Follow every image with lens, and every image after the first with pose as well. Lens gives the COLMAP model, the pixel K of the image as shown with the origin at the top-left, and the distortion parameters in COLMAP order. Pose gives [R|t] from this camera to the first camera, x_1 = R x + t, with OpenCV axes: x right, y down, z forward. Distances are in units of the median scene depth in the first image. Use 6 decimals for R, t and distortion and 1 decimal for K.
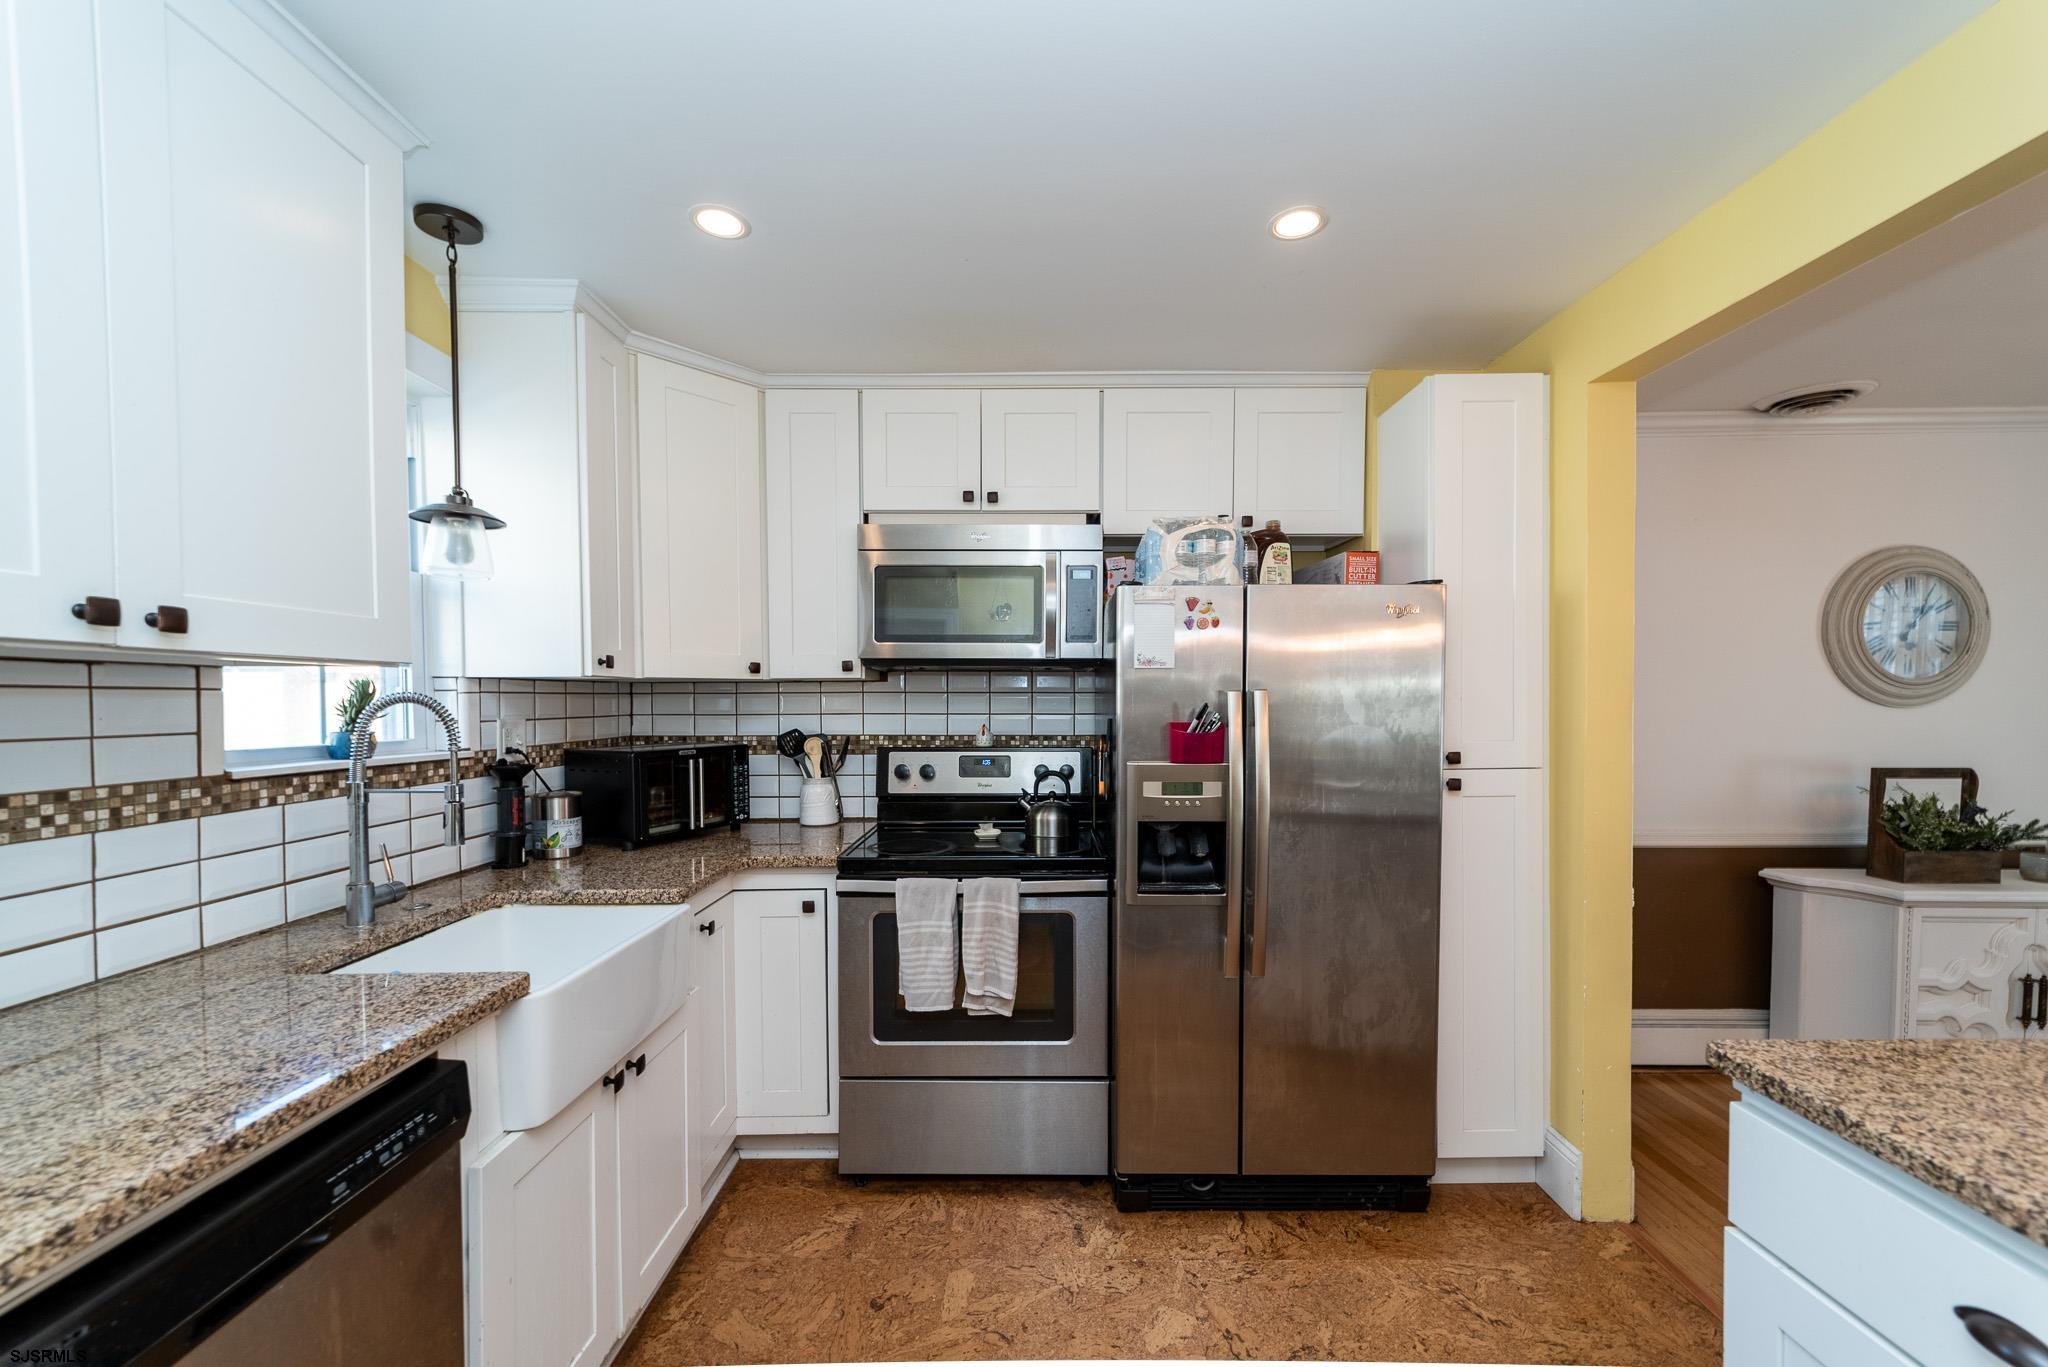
lens RADIAL K [[777.8, 0, 1031.2], [0, 777.8, 716.4], [0, 0, 1]] dist [-0.001277, 0.001707]
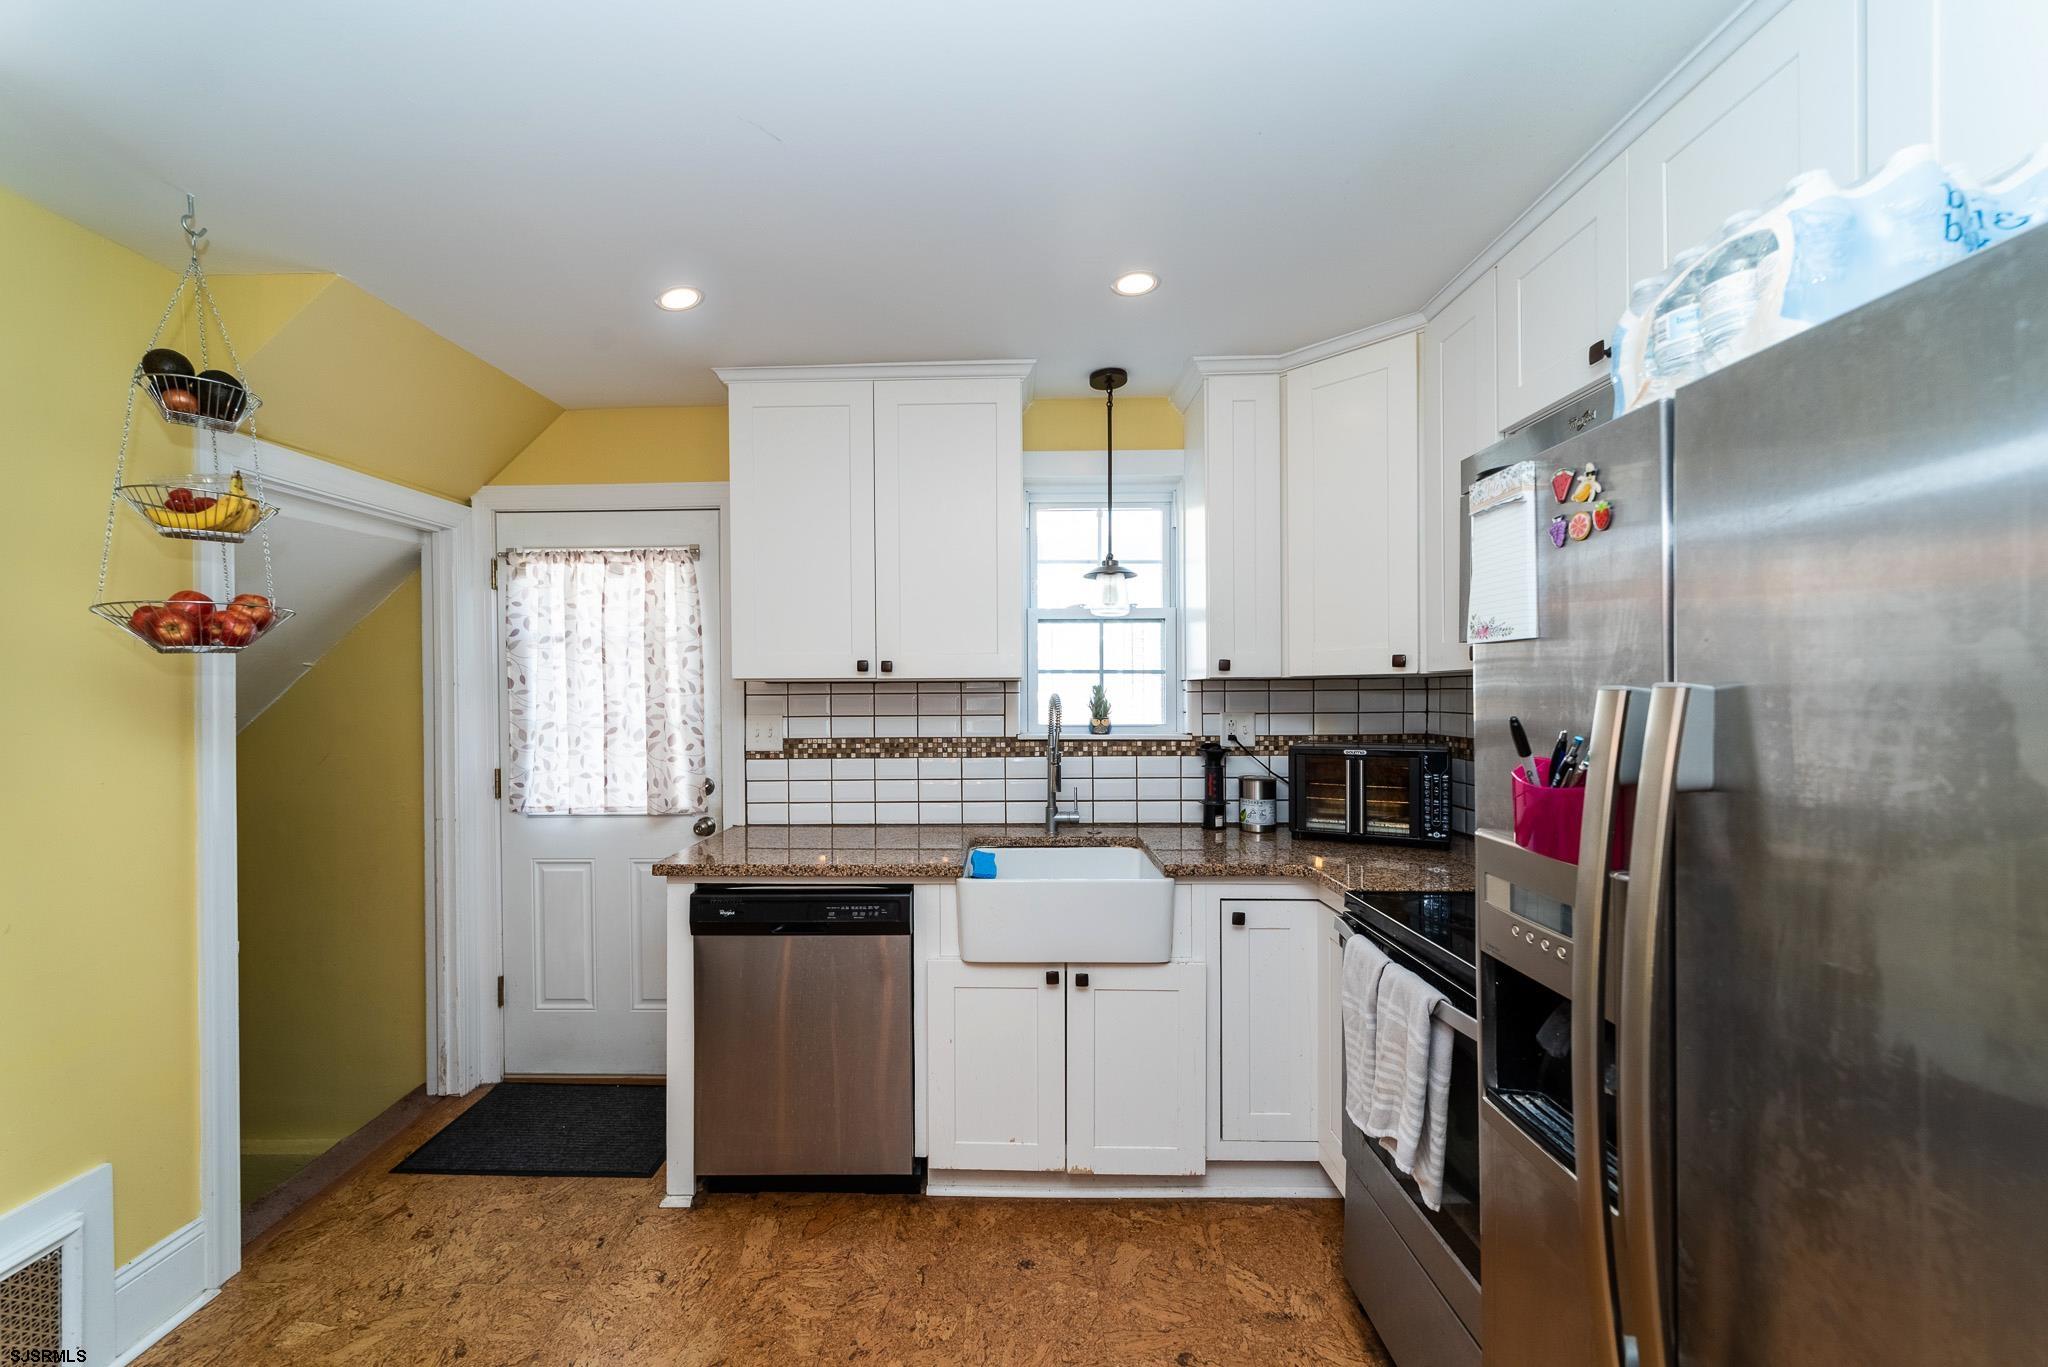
lens RADIAL K [[777.8, 0, 995.1], [0, 777.8, 702.3], [0, 0, 1]] dist [-0.001277, 0.001707]
pose [[-0.025121, 0.013116, -0.999598, 0.629980], [-0.014818, 0.999799, 0.013491, -0.025724], [0.999575, 0.015151, -0.024921, 0.693571]]
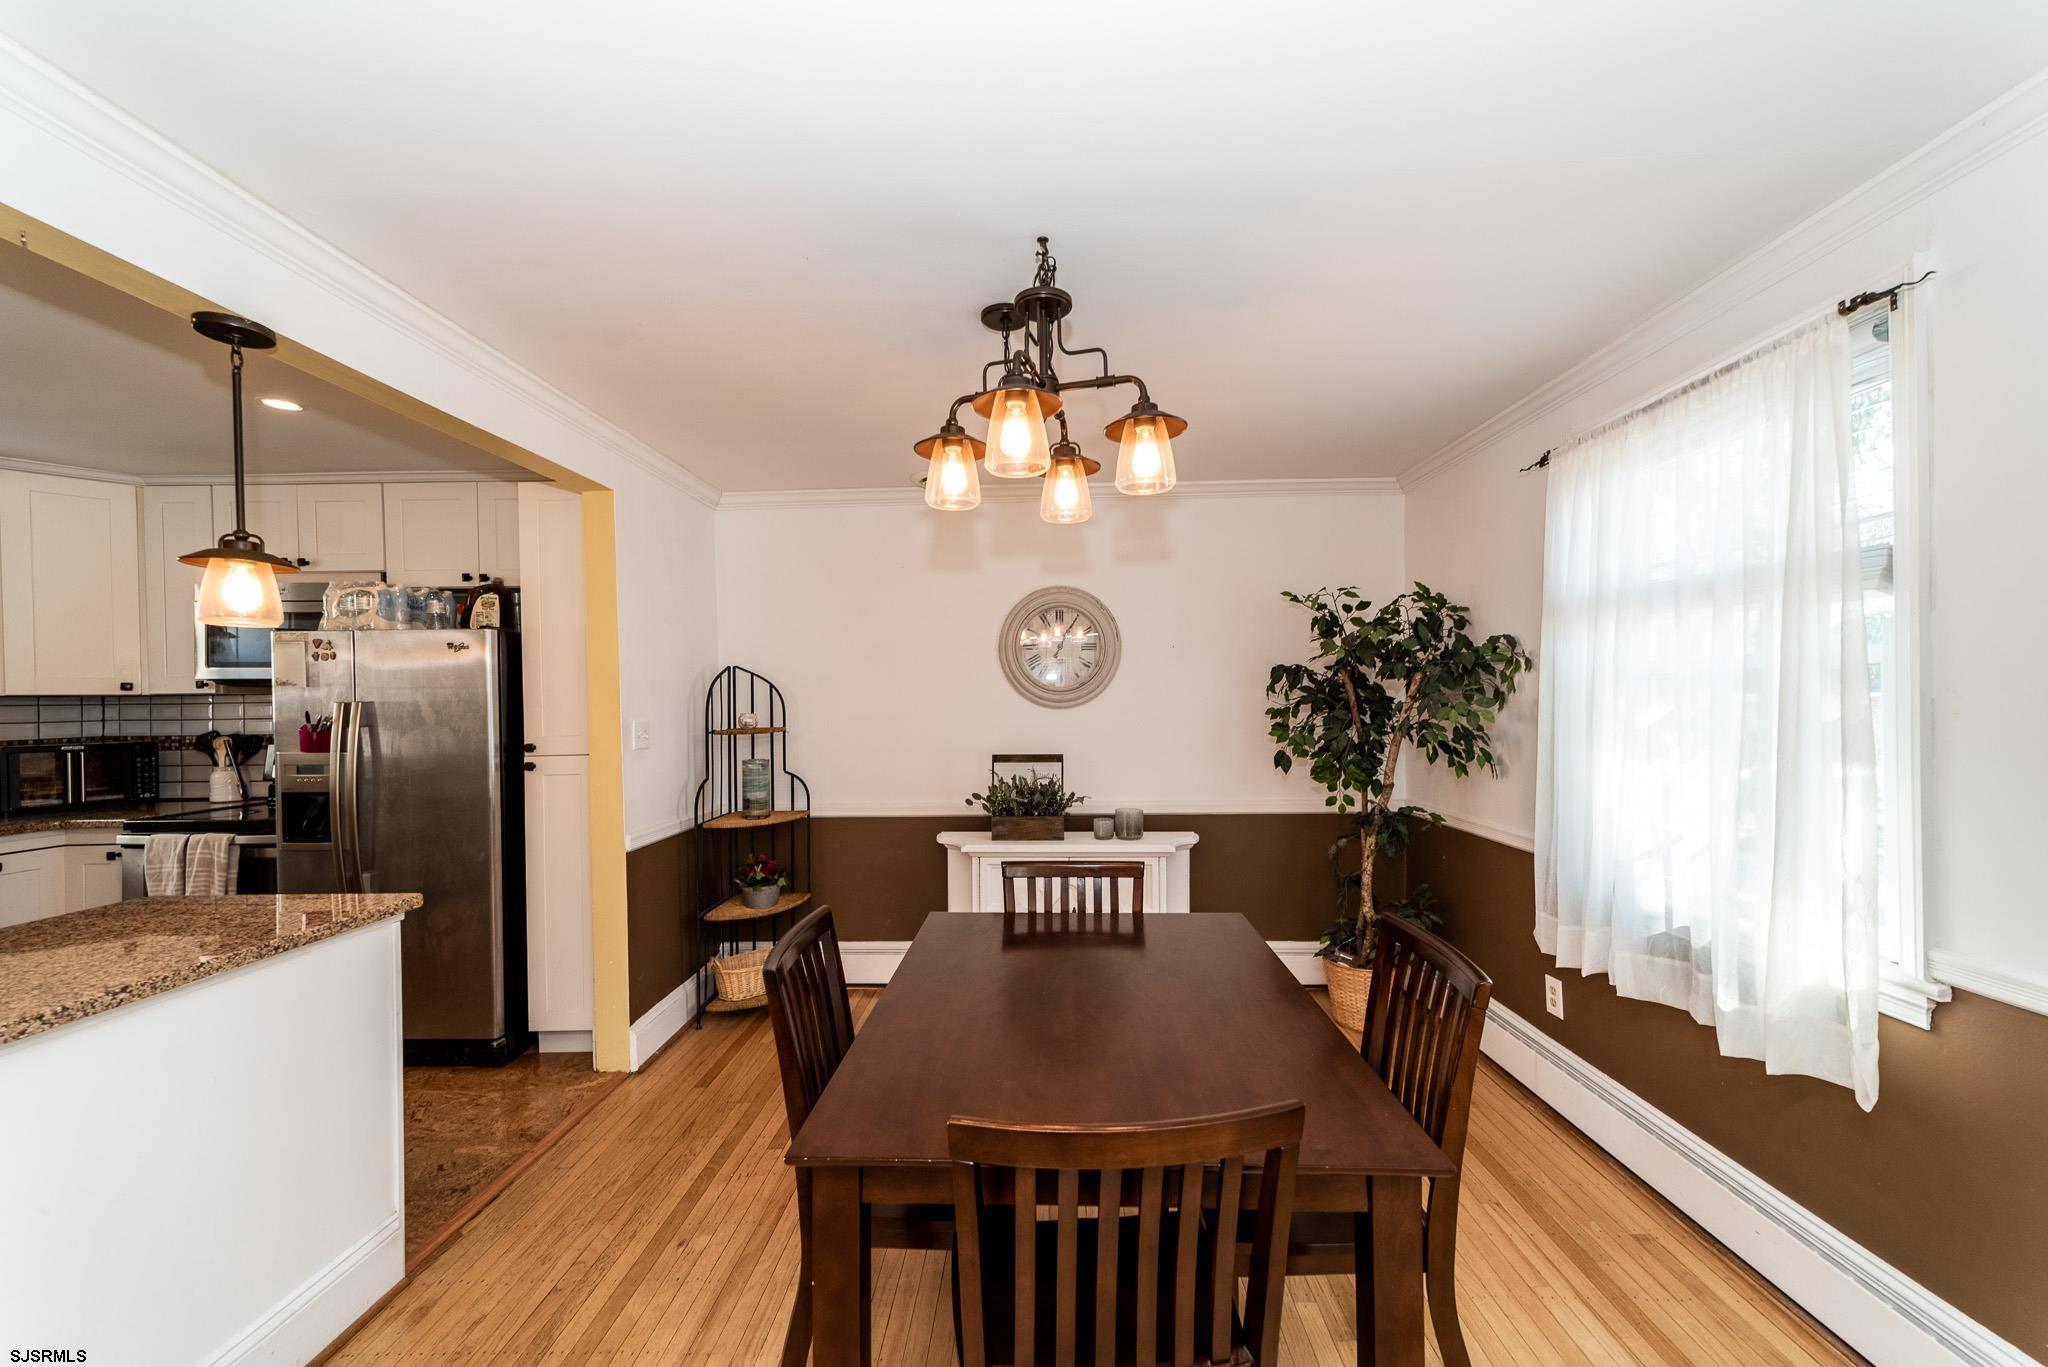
lens RADIAL K [[777.8, 0, 1036.1], [0, 777.8, 700.7], [0, 0, 1]] dist [-0.001277, 0.001707]
pose [[0.999791, -0.006764, -0.019270, 1.560655], [0.006357, 0.999757, -0.021113, 0.002717], [0.019408, 0.020986, 0.999591, -0.431127]]
